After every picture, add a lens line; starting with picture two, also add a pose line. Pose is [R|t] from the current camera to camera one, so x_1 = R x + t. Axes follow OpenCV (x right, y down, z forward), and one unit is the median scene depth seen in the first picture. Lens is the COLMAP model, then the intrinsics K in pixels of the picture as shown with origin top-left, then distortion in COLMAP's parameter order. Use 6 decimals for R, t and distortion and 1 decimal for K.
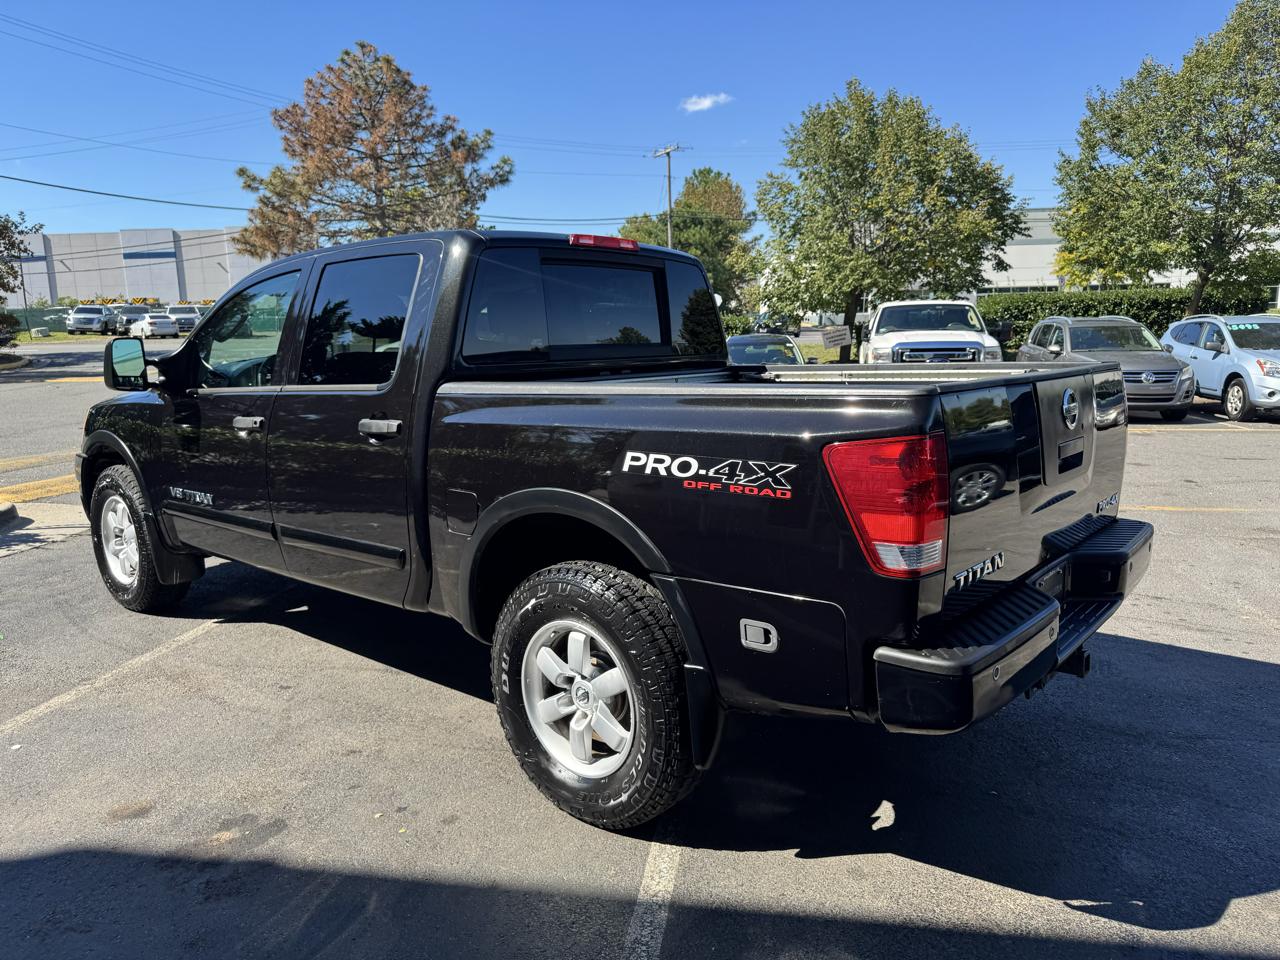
lens RADIAL K [[918.5, 0, 649.8], [0, 918.5, 470.3], [0, 0, 1]] dist [-0.000695, -0.004070]
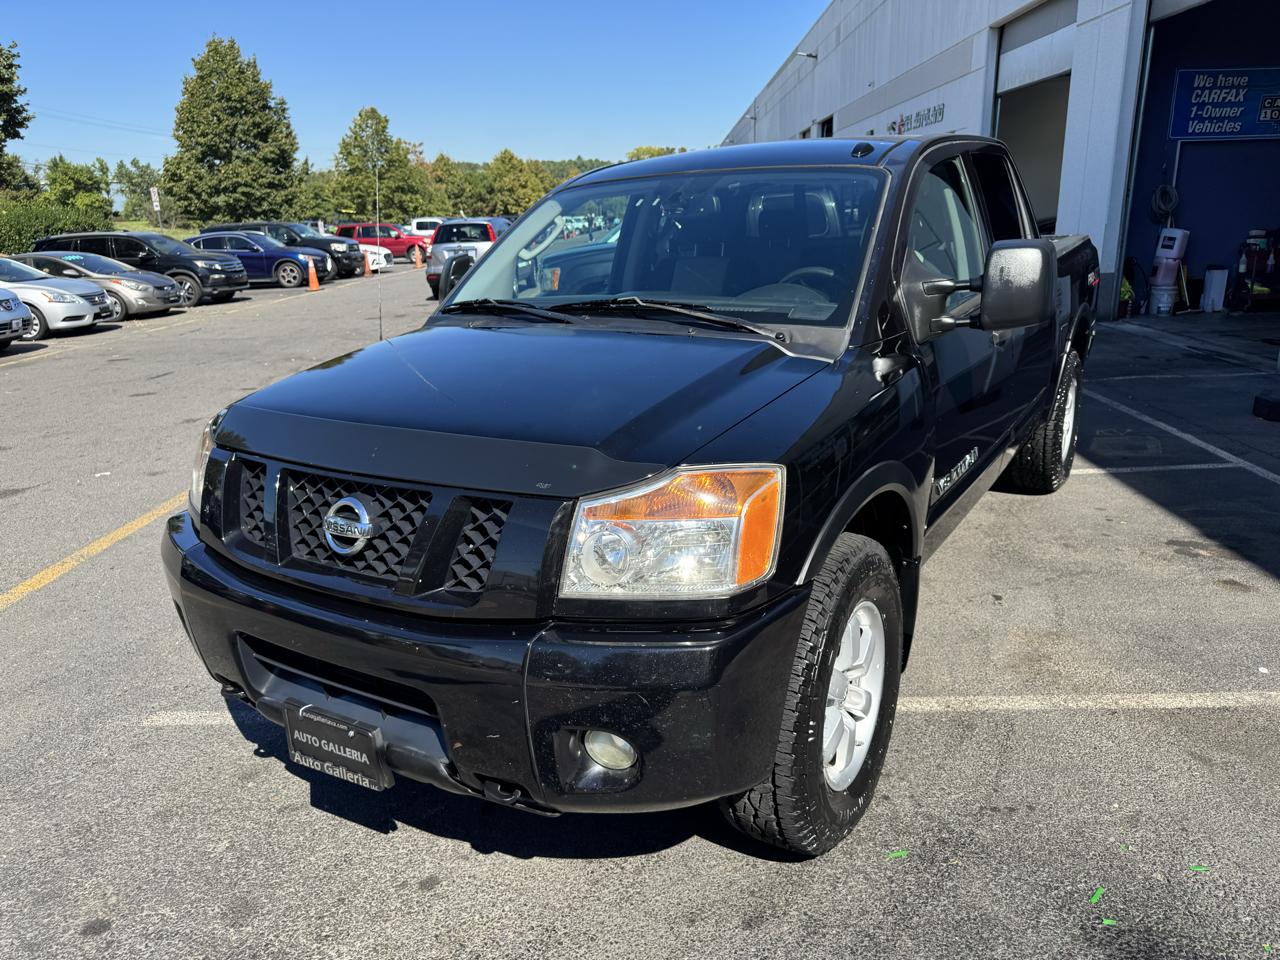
lens RADIAL K [[913.7, 0, 641.9], [0, 913.7, 478.6], [0, 0, 1]] dist [0.005403, -0.009199]
pose [[-0.140268, -0.256083, 0.956424, -0.289233], [0.193547, 0.940246, 0.280137, -0.052921], [-0.971012, 0.224407, -0.082322, 0.330999]]
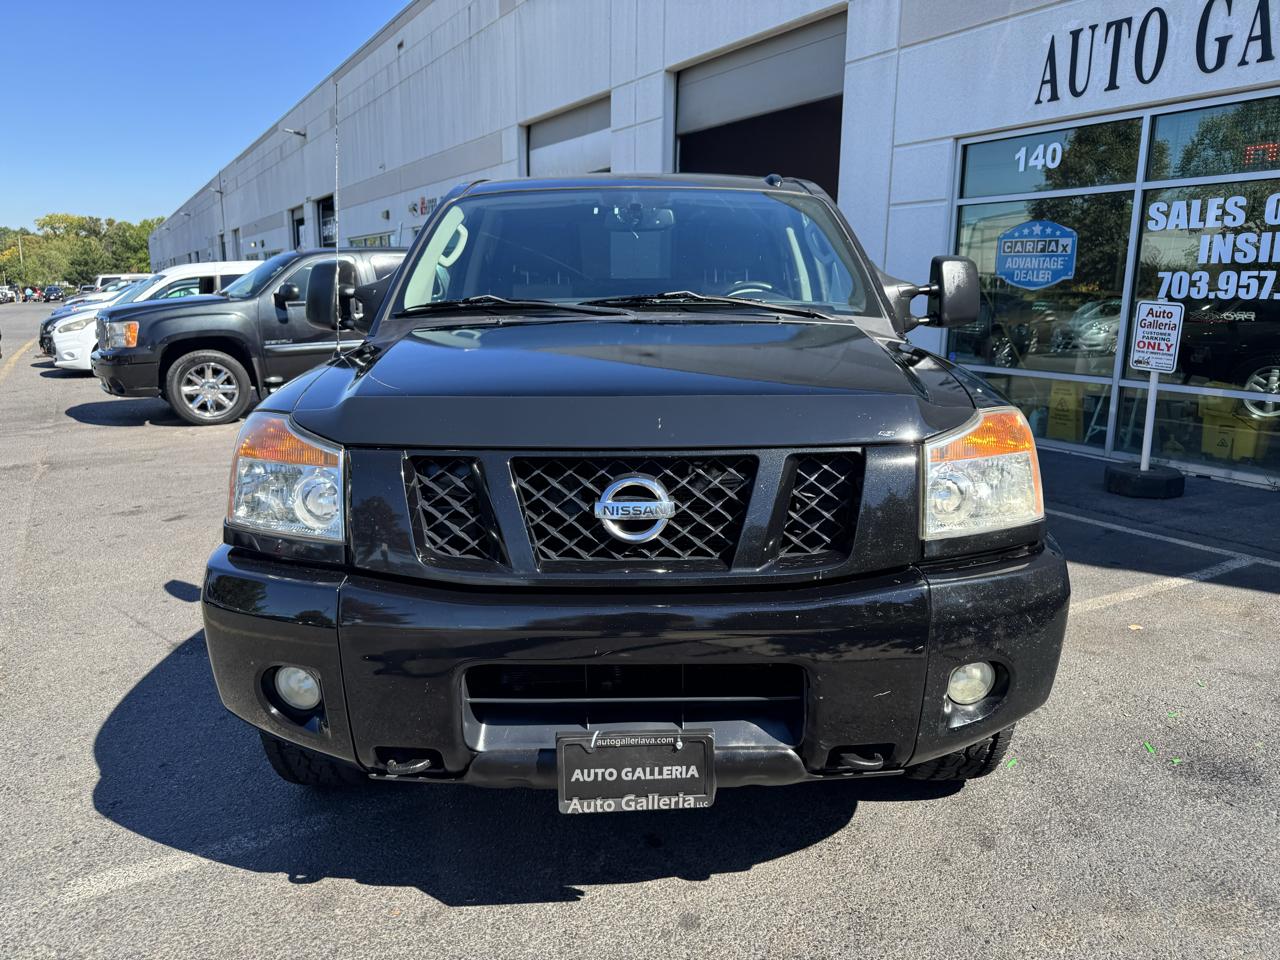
lens RADIAL K [[910.4, 0, 646.6], [0, 910.4, 473.6], [0, 0, 1]] dist [0.007136, -0.007692]
pose [[-0.650626, -0.135027, 0.747297, -0.247636], [0.127557, 0.950652, 0.282826, -0.053980], [-0.748608, 0.279337, -0.601295, 0.422498]]
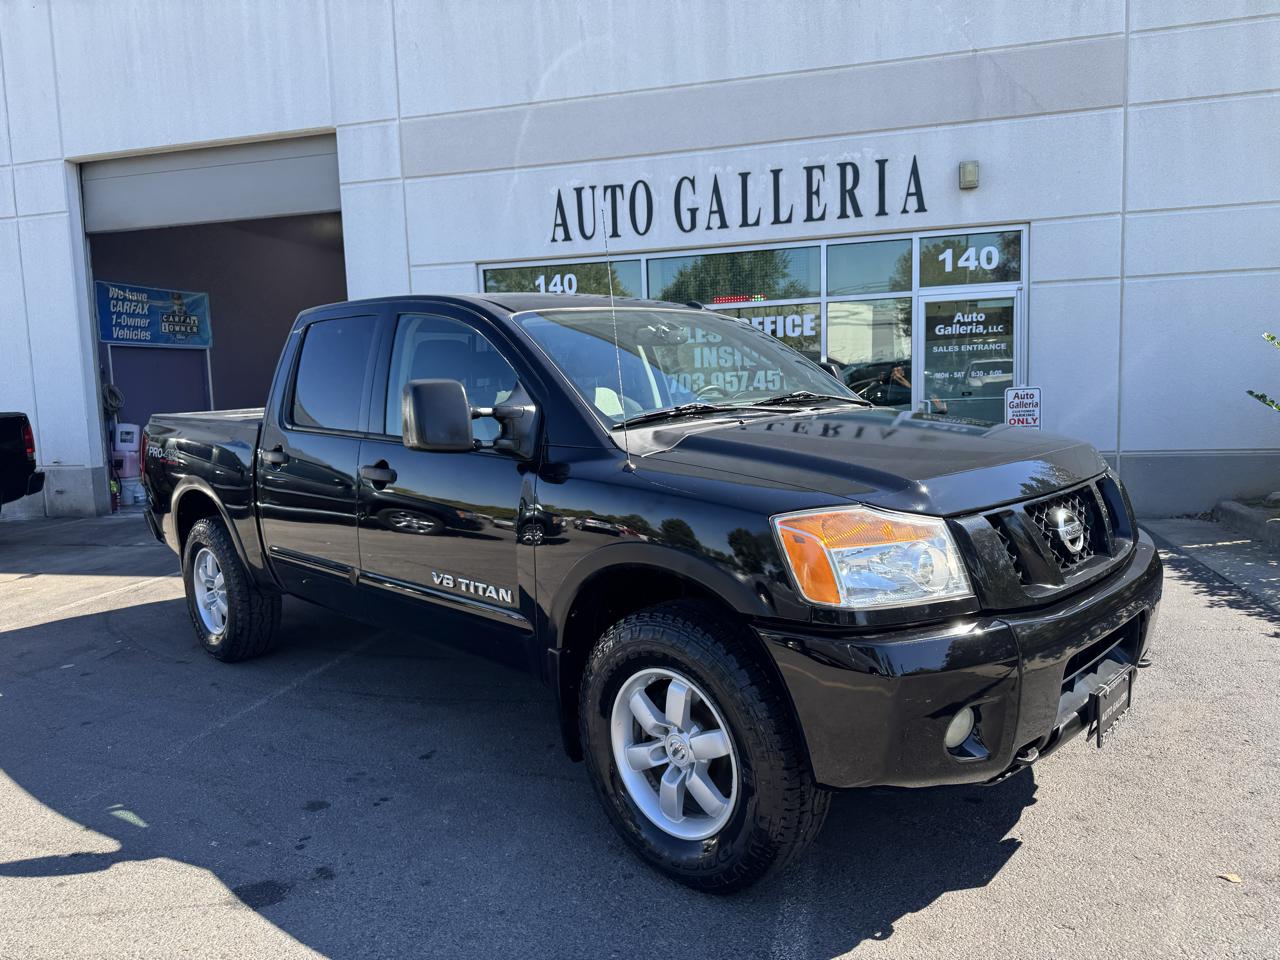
lens RADIAL K [[892.9, 0, 645.8], [0, 892.9, 478.4], [0, 0, 1]] dist [0.095233, -0.143937]
pose [[-0.995052, 0.050367, 0.085638, -0.109091], [0.071100, 0.963063, 0.259719, -0.074675], [-0.069393, 0.264522, -0.961880, 0.512988]]
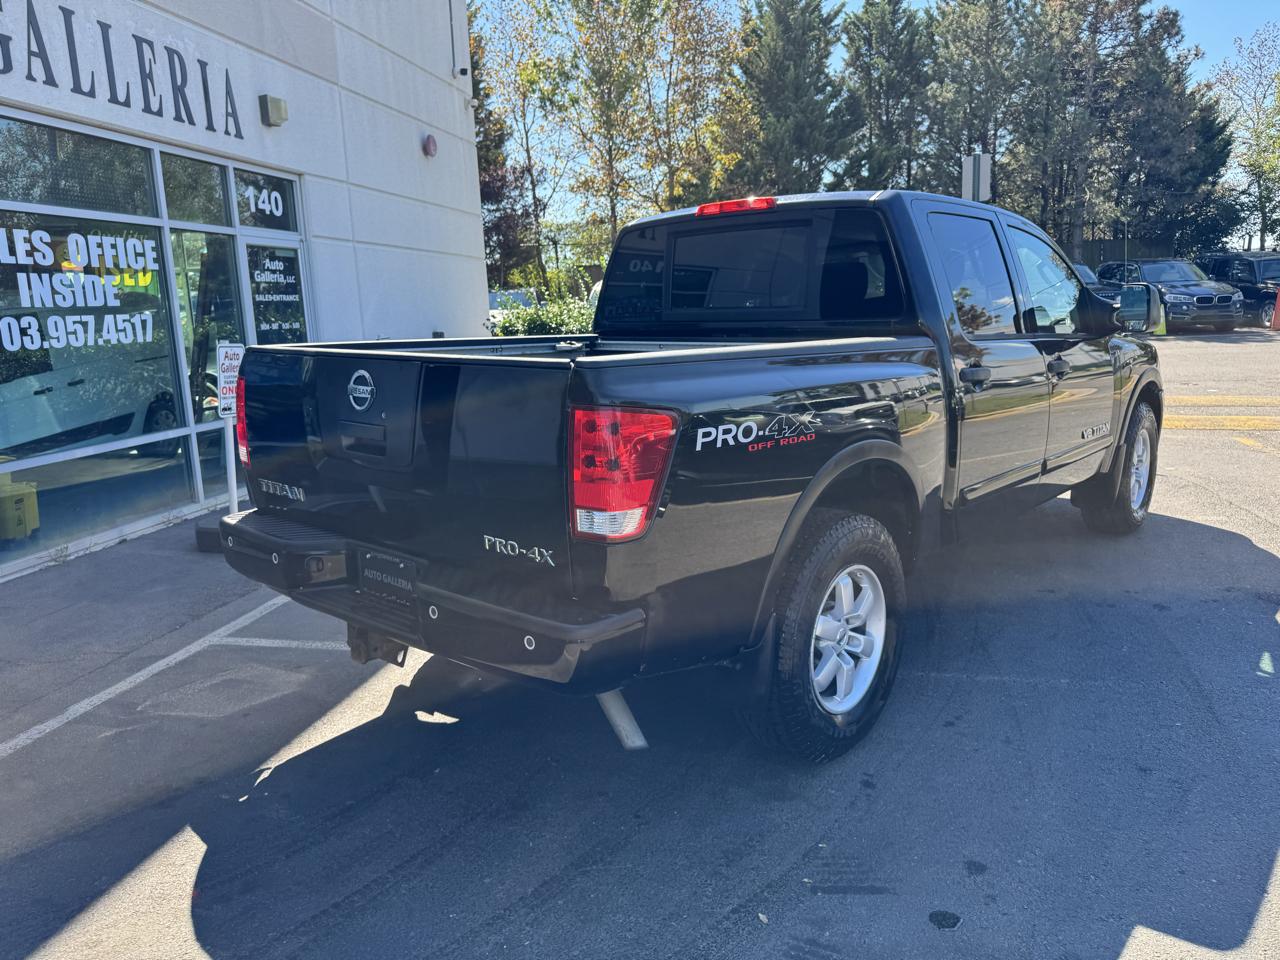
lens RADIAL K [[914.0, 0, 641.9], [0, 914.0, 474.8], [0, 0, 1]] dist [0.000320, -0.002178]
pose [[-0.027147, 0.204407, -0.978510, 0.223470], [-0.123246, 0.970718, 0.206198, -0.034358], [0.992005, 0.126195, -0.001160, 0.206266]]
